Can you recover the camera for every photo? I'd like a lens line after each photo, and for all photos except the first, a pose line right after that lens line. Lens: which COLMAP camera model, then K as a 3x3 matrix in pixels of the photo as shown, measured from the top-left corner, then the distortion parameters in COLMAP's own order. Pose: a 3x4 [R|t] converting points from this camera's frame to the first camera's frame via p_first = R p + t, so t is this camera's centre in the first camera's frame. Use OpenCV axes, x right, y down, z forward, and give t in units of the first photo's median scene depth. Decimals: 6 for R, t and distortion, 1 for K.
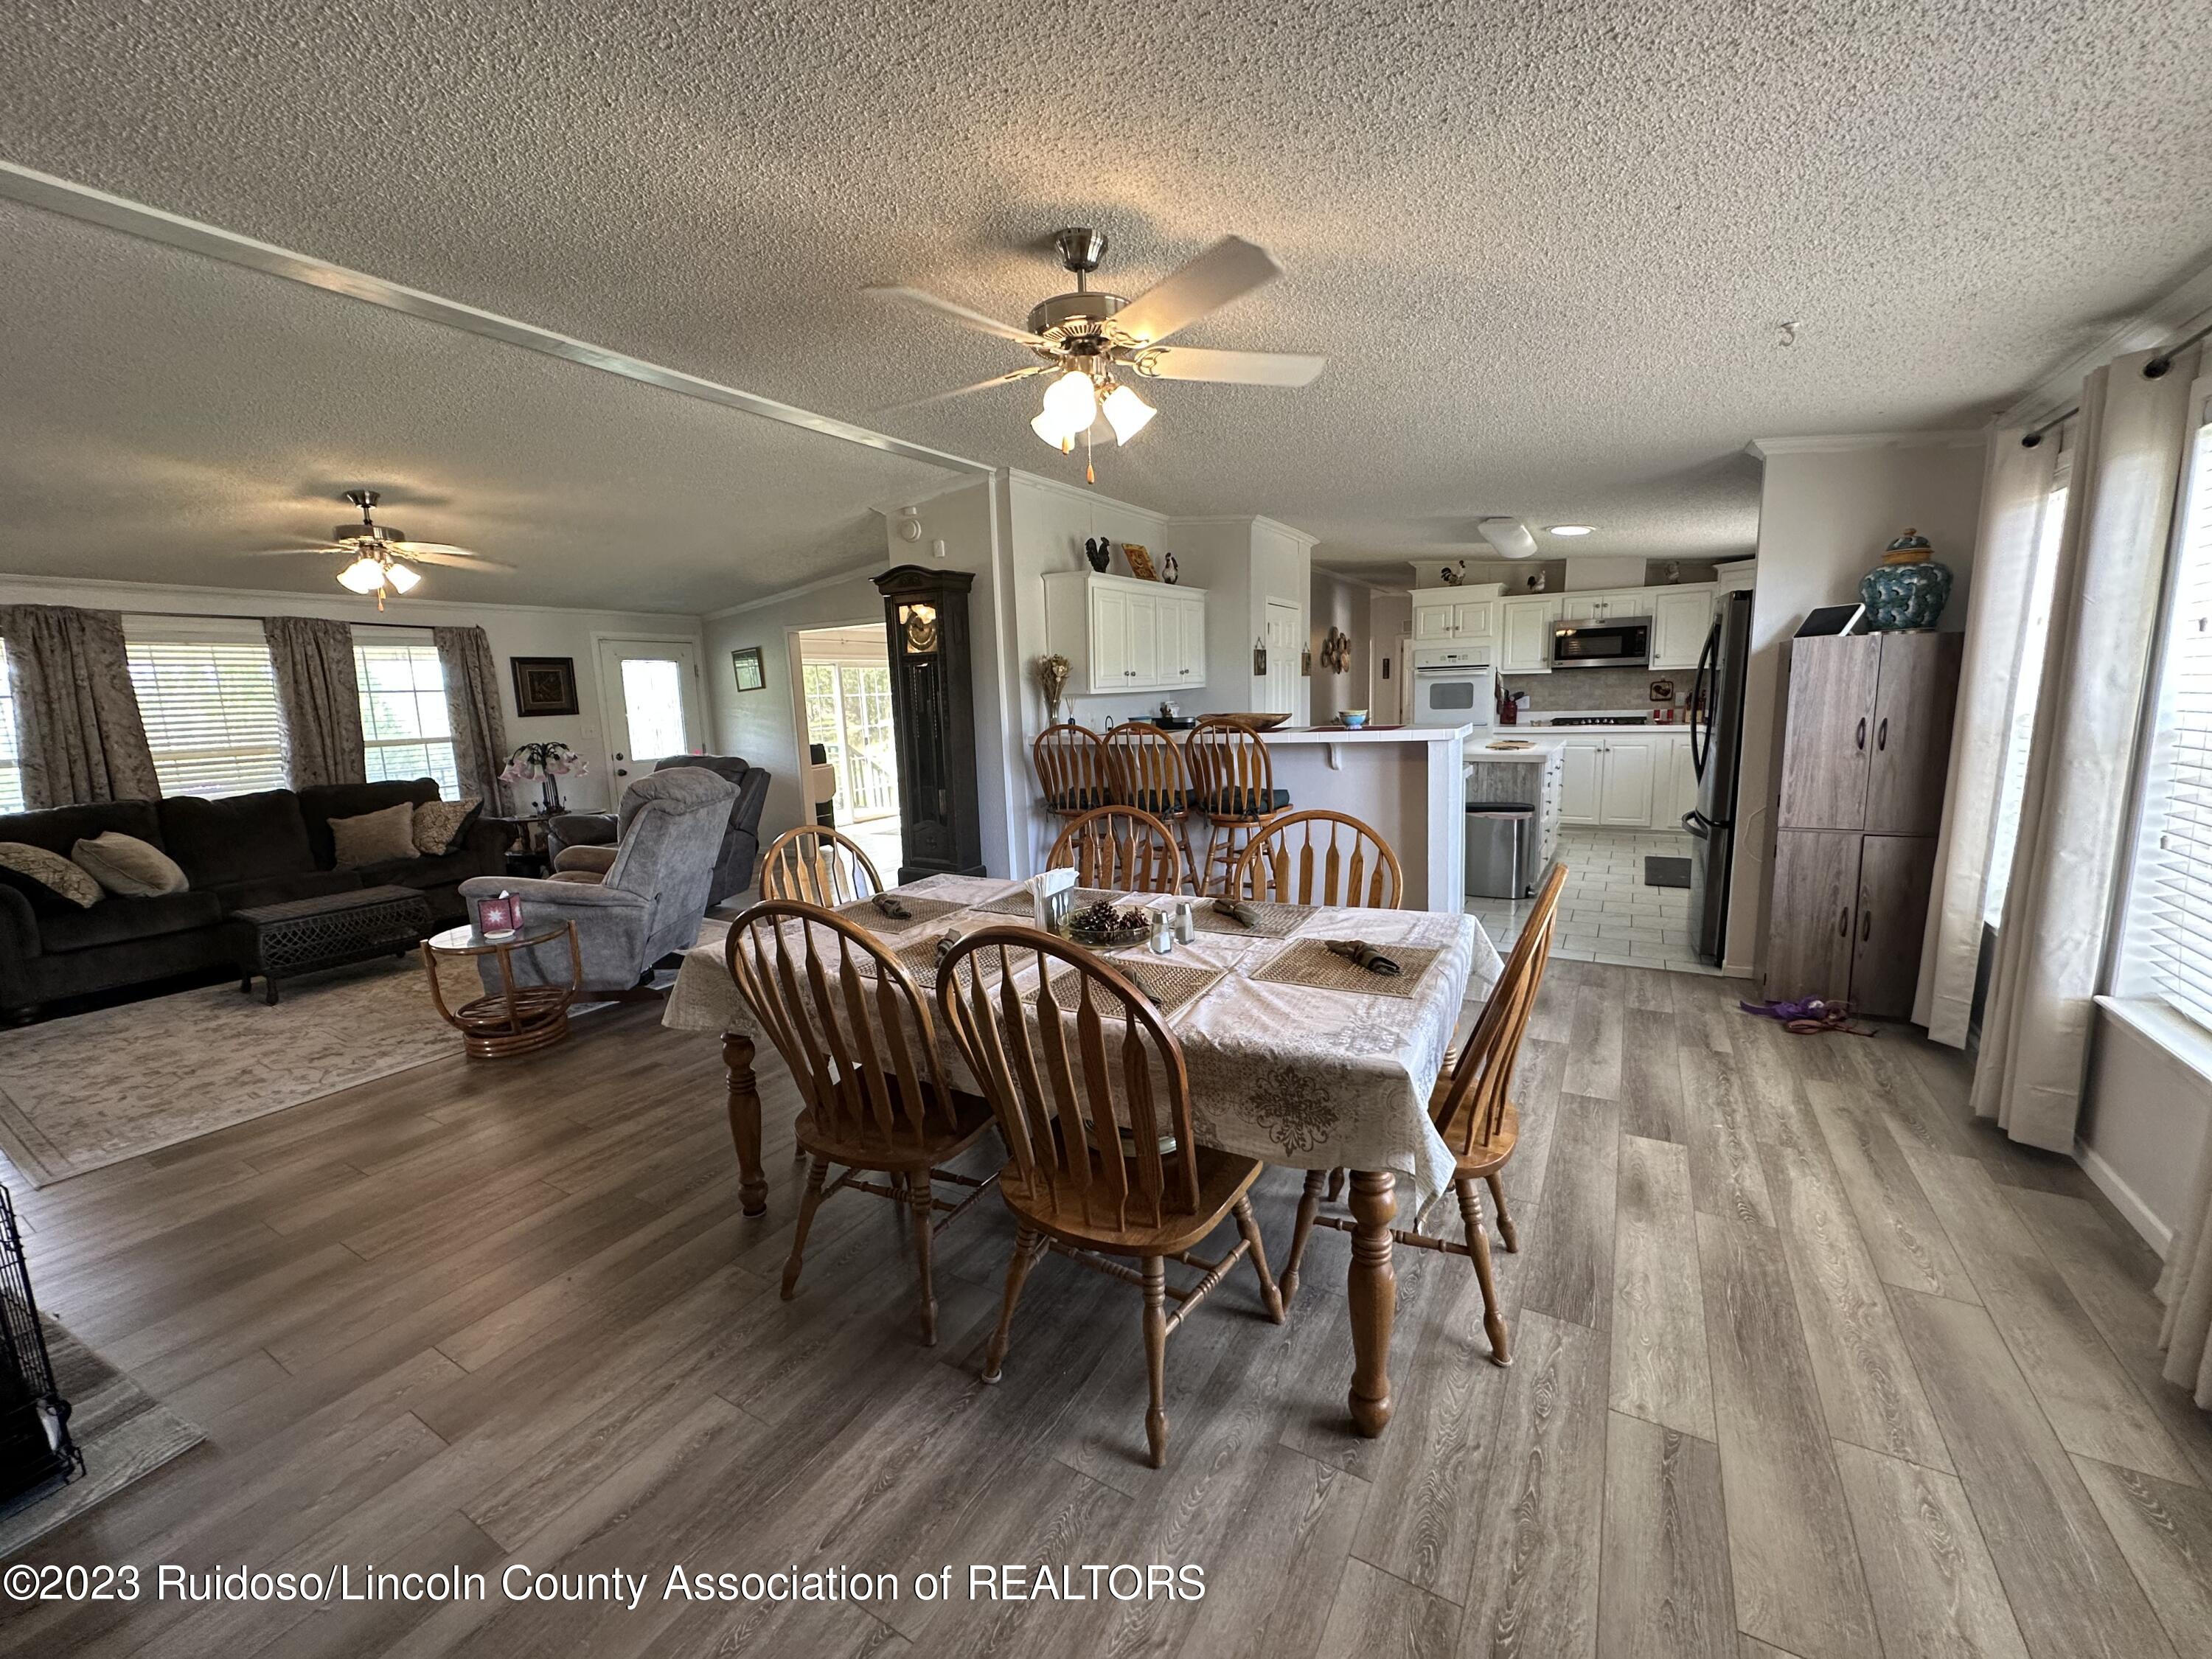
lens RADIAL K [[883.4, 0, 1103.4], [0, 883.4, 830.4], [0, 0, 1]] dist [-0.004550, 0.001050]
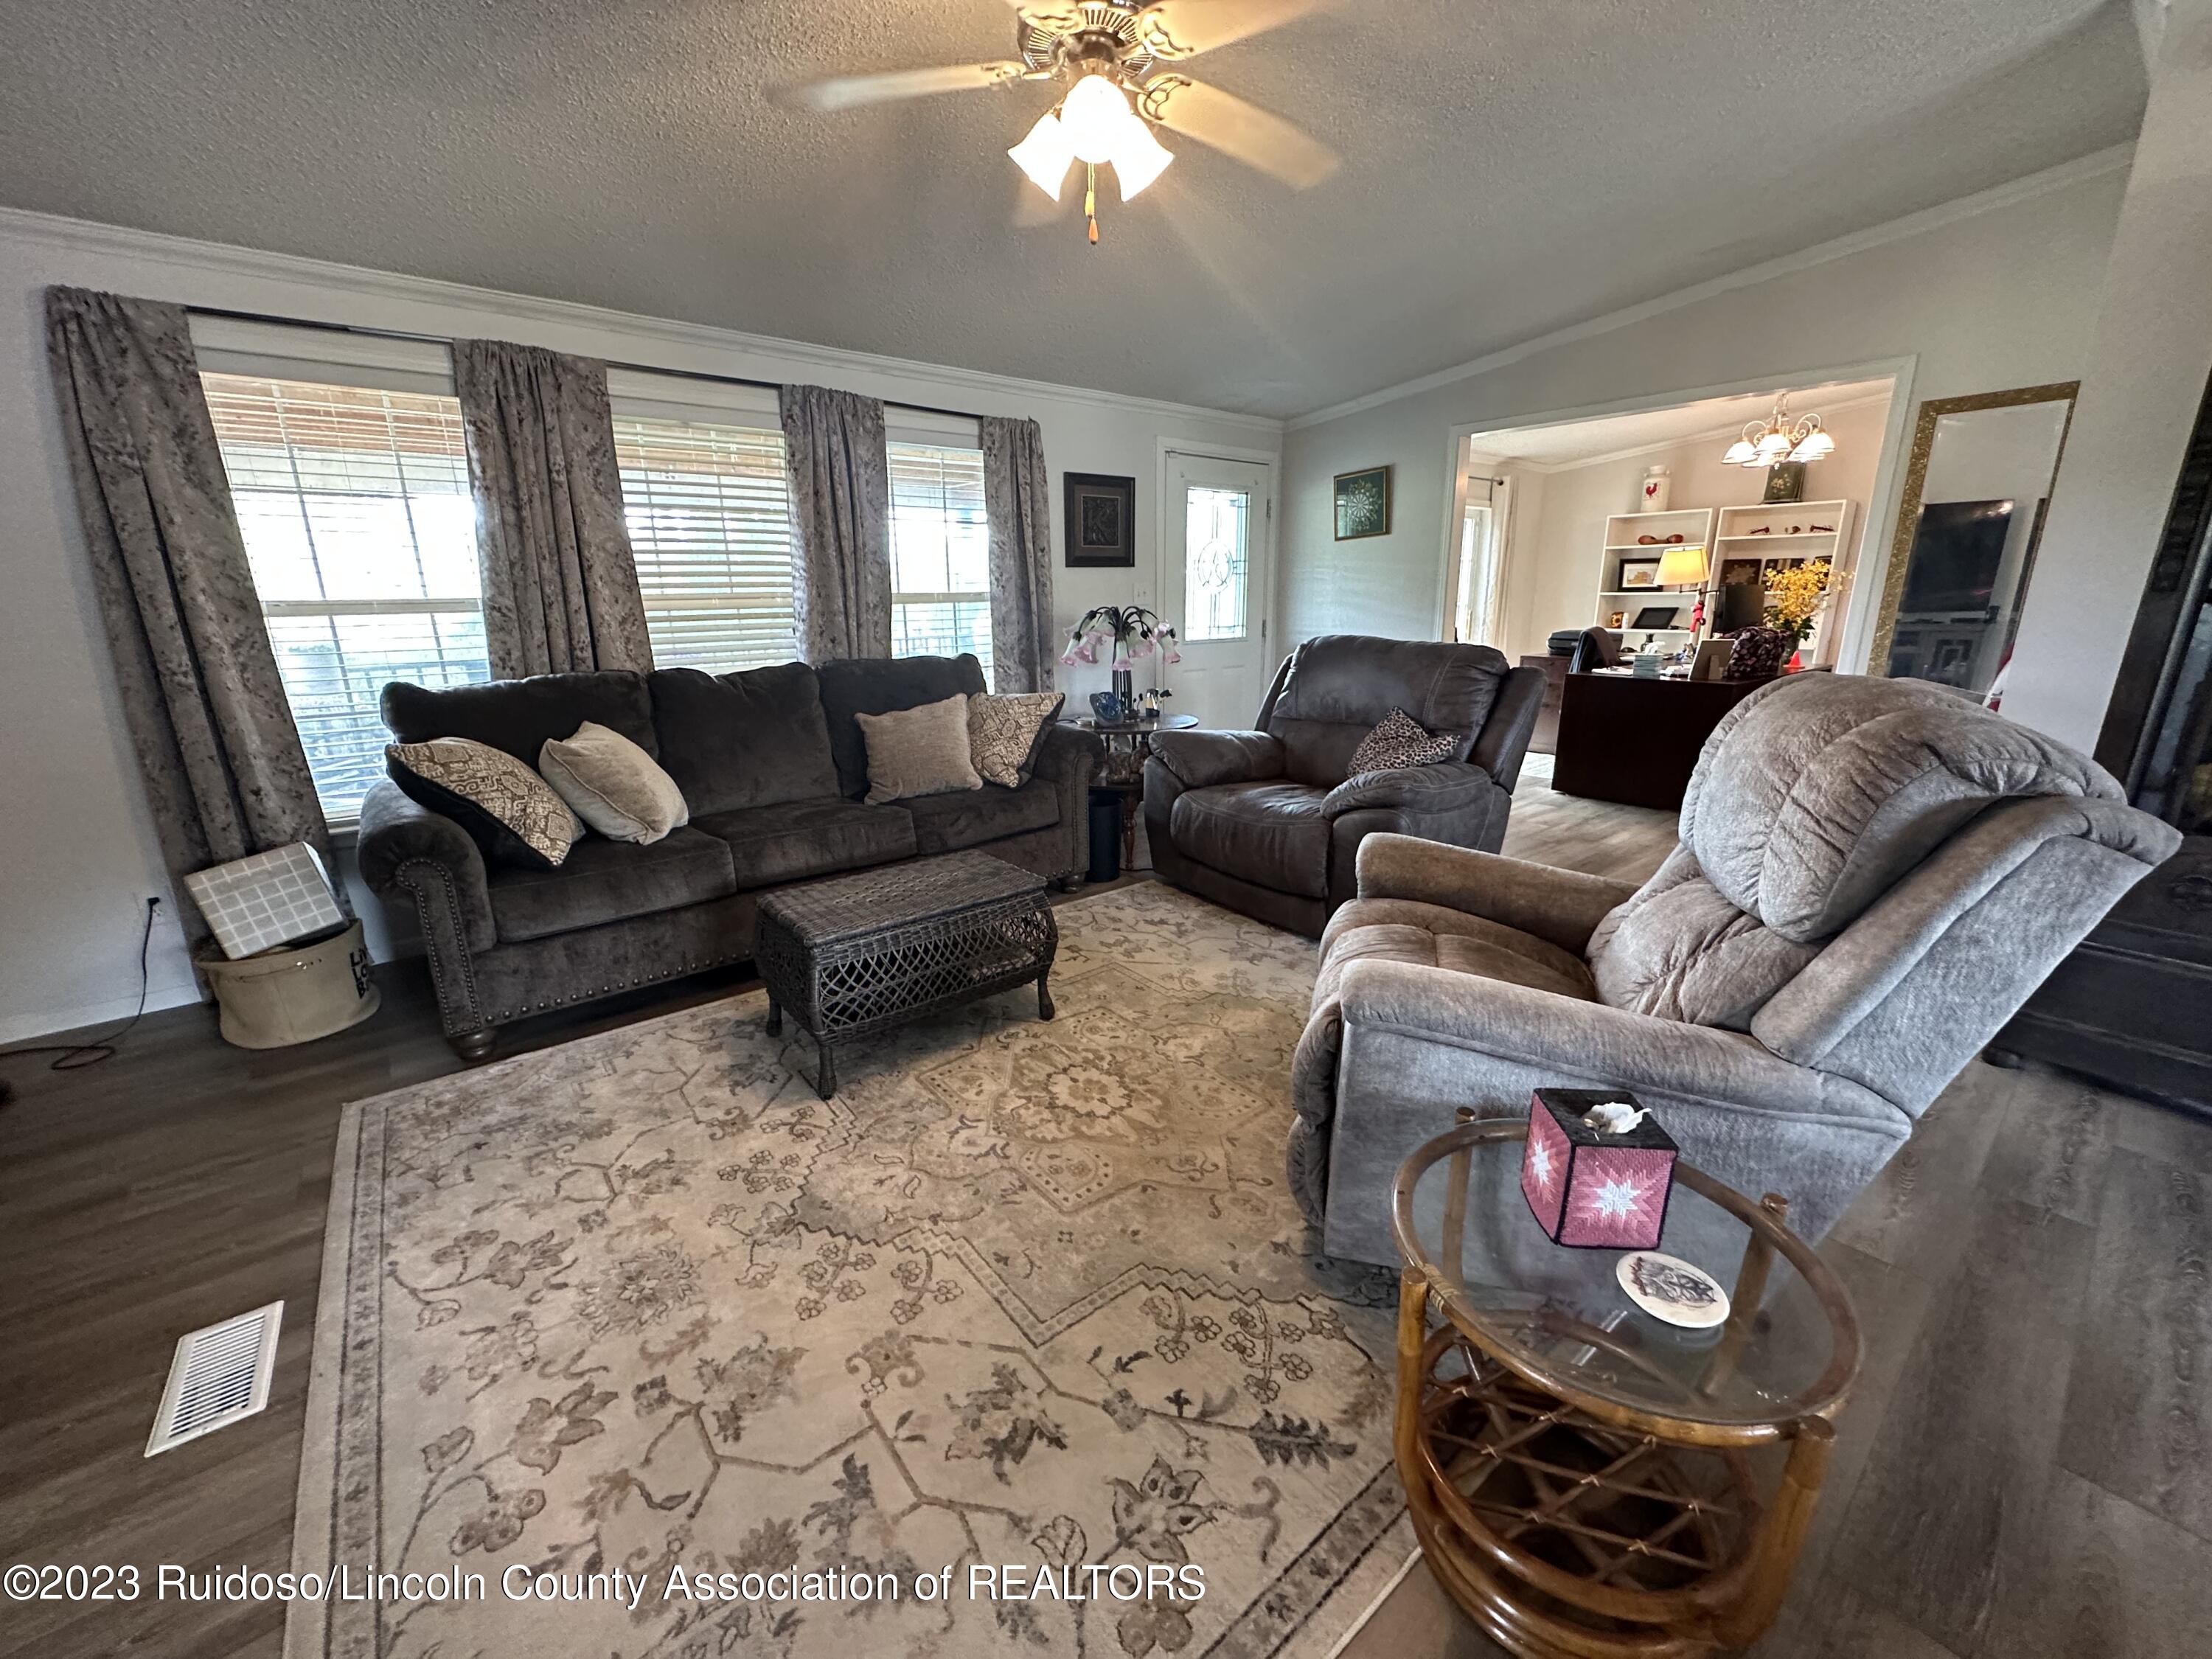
lens RADIAL K [[883.4, 0, 1104.1], [0, 883.4, 834.0], [0, 0, 1]] dist [-0.004550, 0.001050]
pose [[0.940009, 0.114644, -0.321310, -0.539774], [-0.074284, 0.988028, 0.135210, -0.029226], [0.332964, -0.103230, 0.937272, 0.491911]]
